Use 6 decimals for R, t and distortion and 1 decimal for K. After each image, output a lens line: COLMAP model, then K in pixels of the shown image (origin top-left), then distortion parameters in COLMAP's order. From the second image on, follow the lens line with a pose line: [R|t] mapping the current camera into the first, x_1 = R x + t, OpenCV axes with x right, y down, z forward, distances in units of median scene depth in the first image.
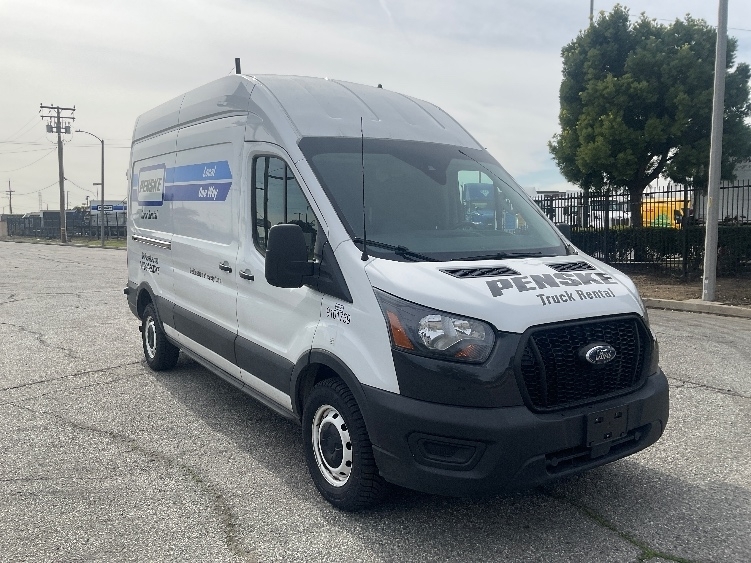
lens RADIAL K [[624.7, 0, 375.5], [0, 624.7, 281.5], [0, 0, 1]] dist [0.025142, 0.003488]
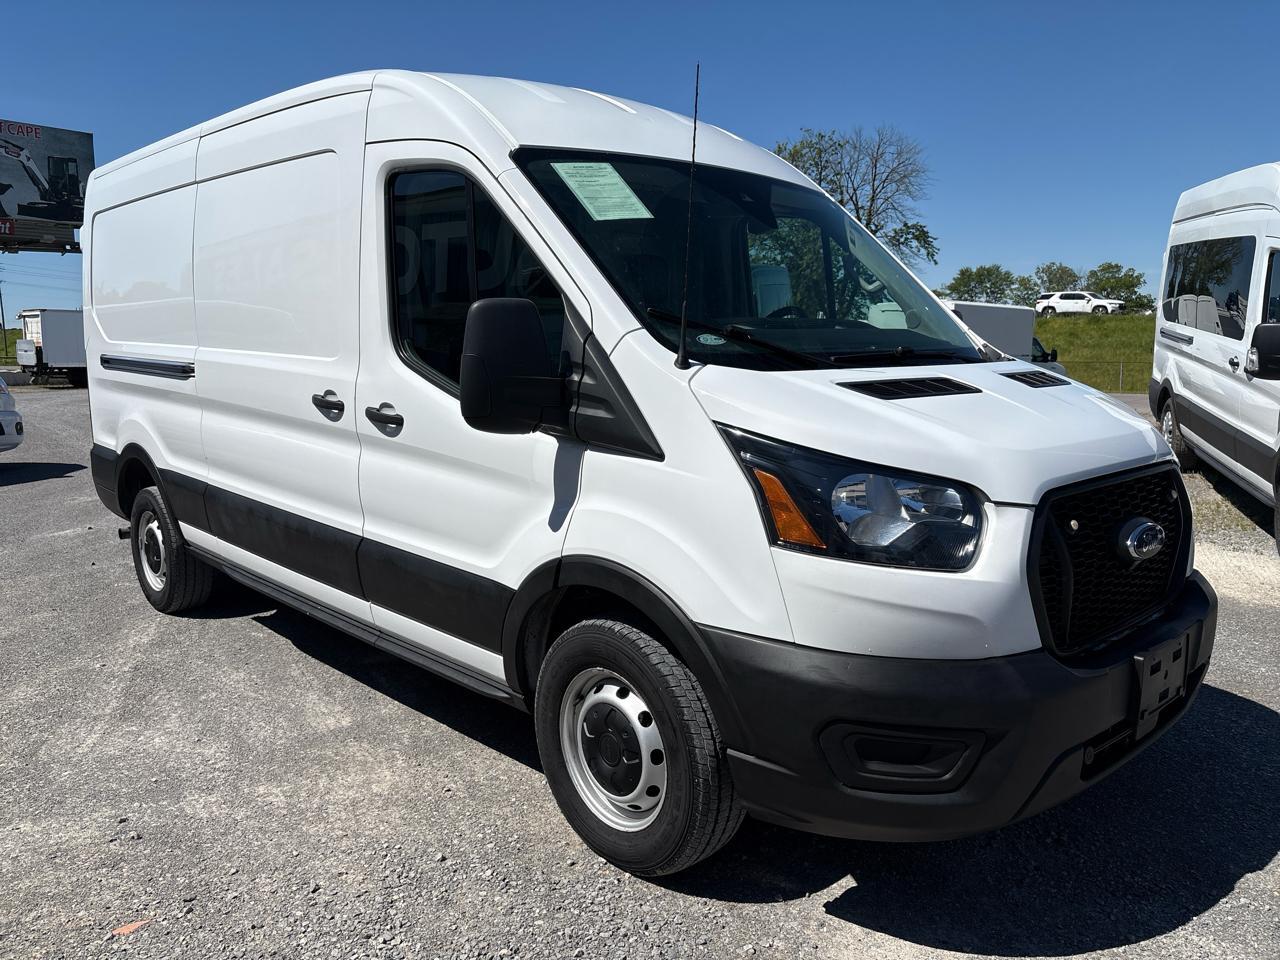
lens RADIAL K [[1002.0, 0, 640.0], [0, 1002.0, 480.0], [0, 0, 1]] dist [0.005501, -0.000097]
pose [[0.986907, -0.039165, 0.156462, -0.175218], [0.033022, 0.998586, 0.041670, 0.018221], [-0.157873, -0.035958, 0.986805, 0.243585]]
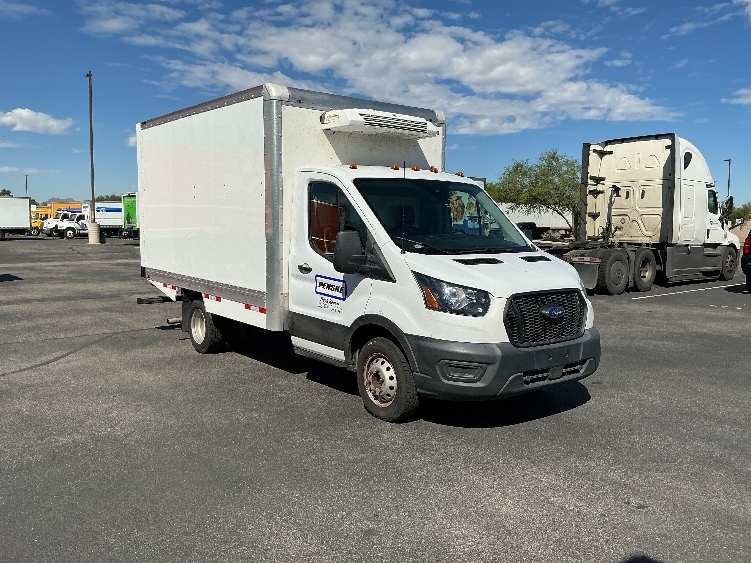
lens RADIAL K [[624.7, 0, 375.5], [0, 624.7, 281.5], [0, 0, 1]] dist [0.025142, 0.003488]
pose [[0.997620, -0.009499, 0.068301, -0.190852], [0.010843, 0.999754, -0.019325, 0.061987], [-0.068101, 0.020020, 0.997478, -0.515366]]
